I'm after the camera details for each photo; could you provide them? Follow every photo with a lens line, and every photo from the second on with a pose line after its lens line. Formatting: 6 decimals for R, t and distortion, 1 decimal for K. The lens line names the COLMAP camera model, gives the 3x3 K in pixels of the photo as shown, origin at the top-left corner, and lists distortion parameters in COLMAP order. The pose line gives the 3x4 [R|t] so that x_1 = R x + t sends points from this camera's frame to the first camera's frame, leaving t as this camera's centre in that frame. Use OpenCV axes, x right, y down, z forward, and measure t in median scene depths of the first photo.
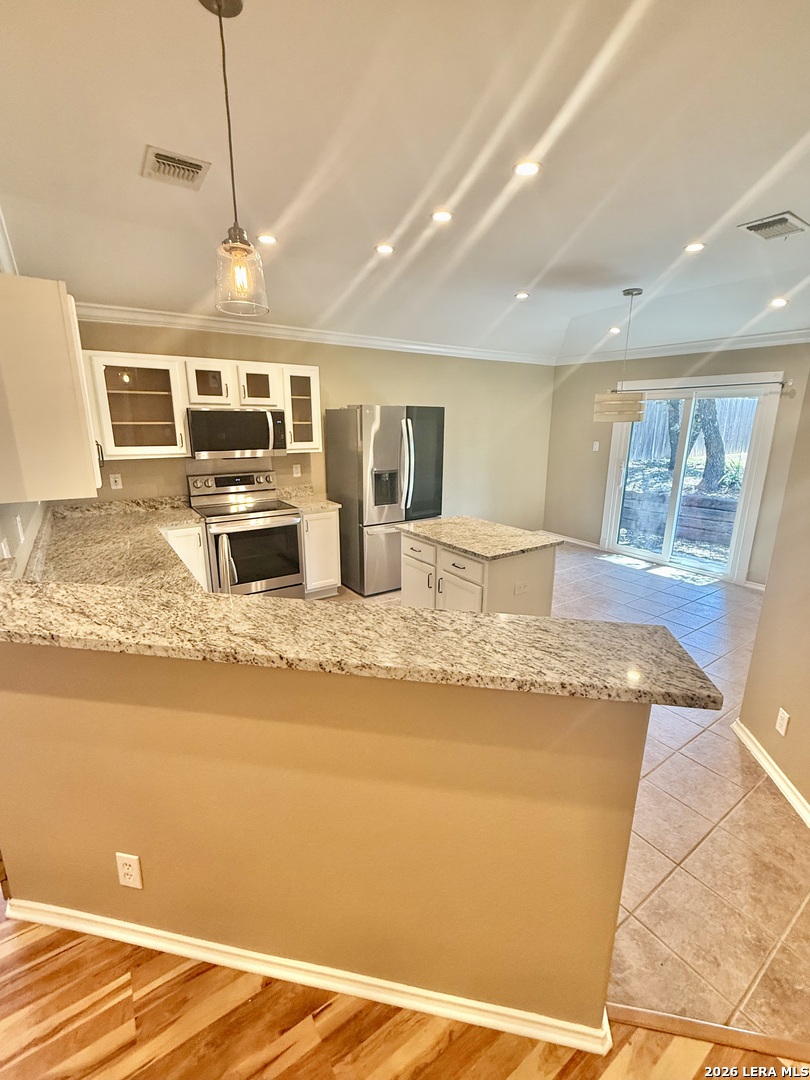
lens RADIAL K [[464.1, 0, 405.0], [0, 464.1, 539.3], [0, 0, 1]] dist [-0.001365, 0.000502]
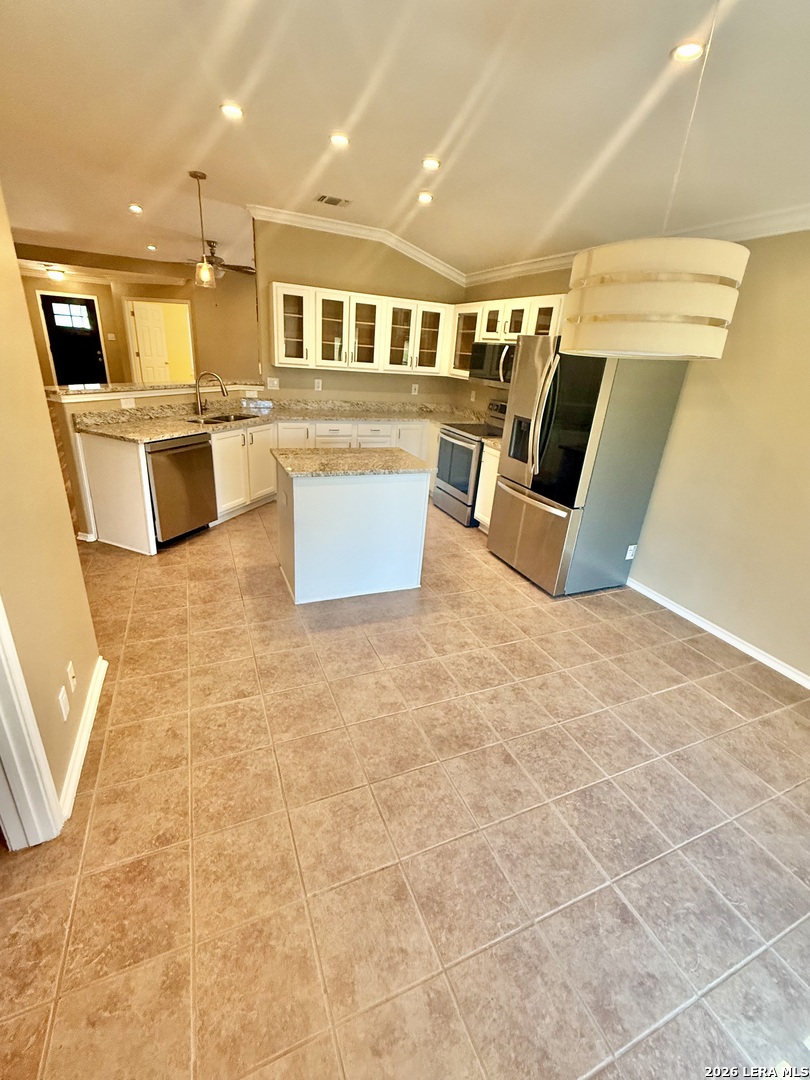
lens RADIAL K [[464.1, 0, 408.8], [0, 464.1, 536.1], [0, 0, 1]] dist [-0.001365, 0.000502]
pose [[-0.177659, 0.350769, -0.919455, 1.475963], [-0.320445, 0.862777, 0.391064, -0.400189], [0.930458, 0.364111, -0.040878, 1.641026]]
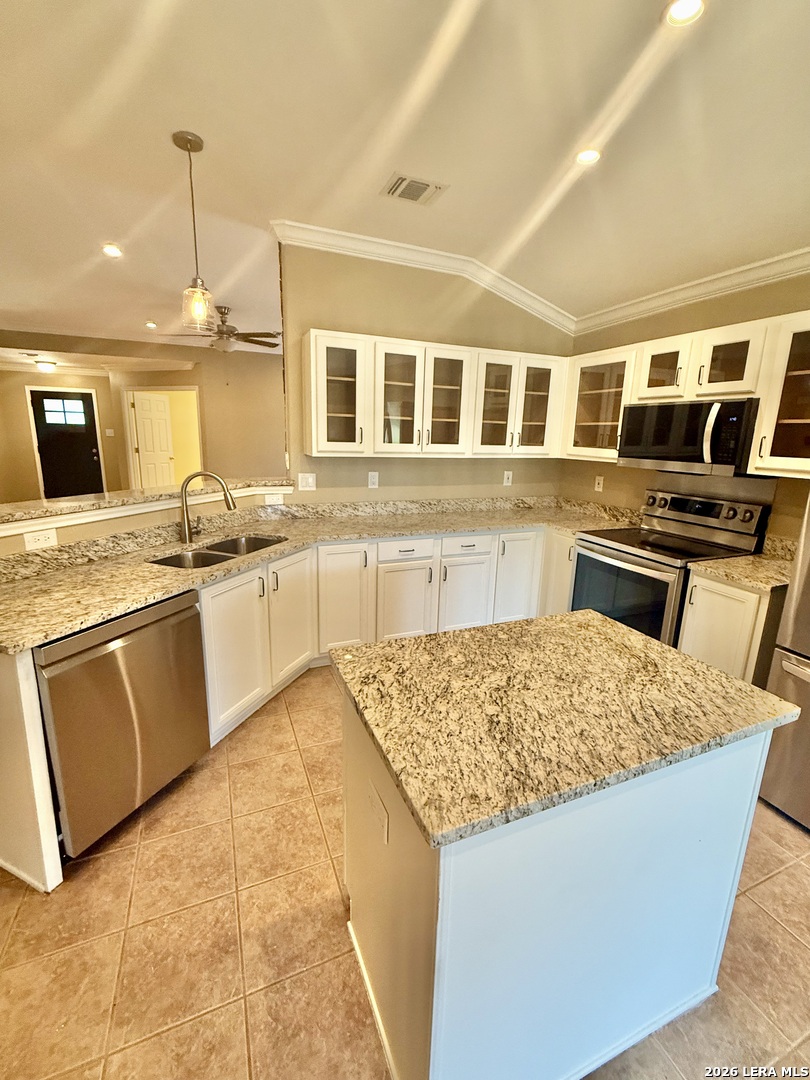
lens RADIAL K [[464.1, 0, 409.8], [0, 464.1, 535.2], [0, 0, 1]] dist [-0.001365, 0.000502]
pose [[-0.189128, 0.200557, -0.961253, 0.686204], [-0.273408, 0.929454, 0.247716, -0.250325], [0.943122, 0.309664, -0.120952, 1.224805]]
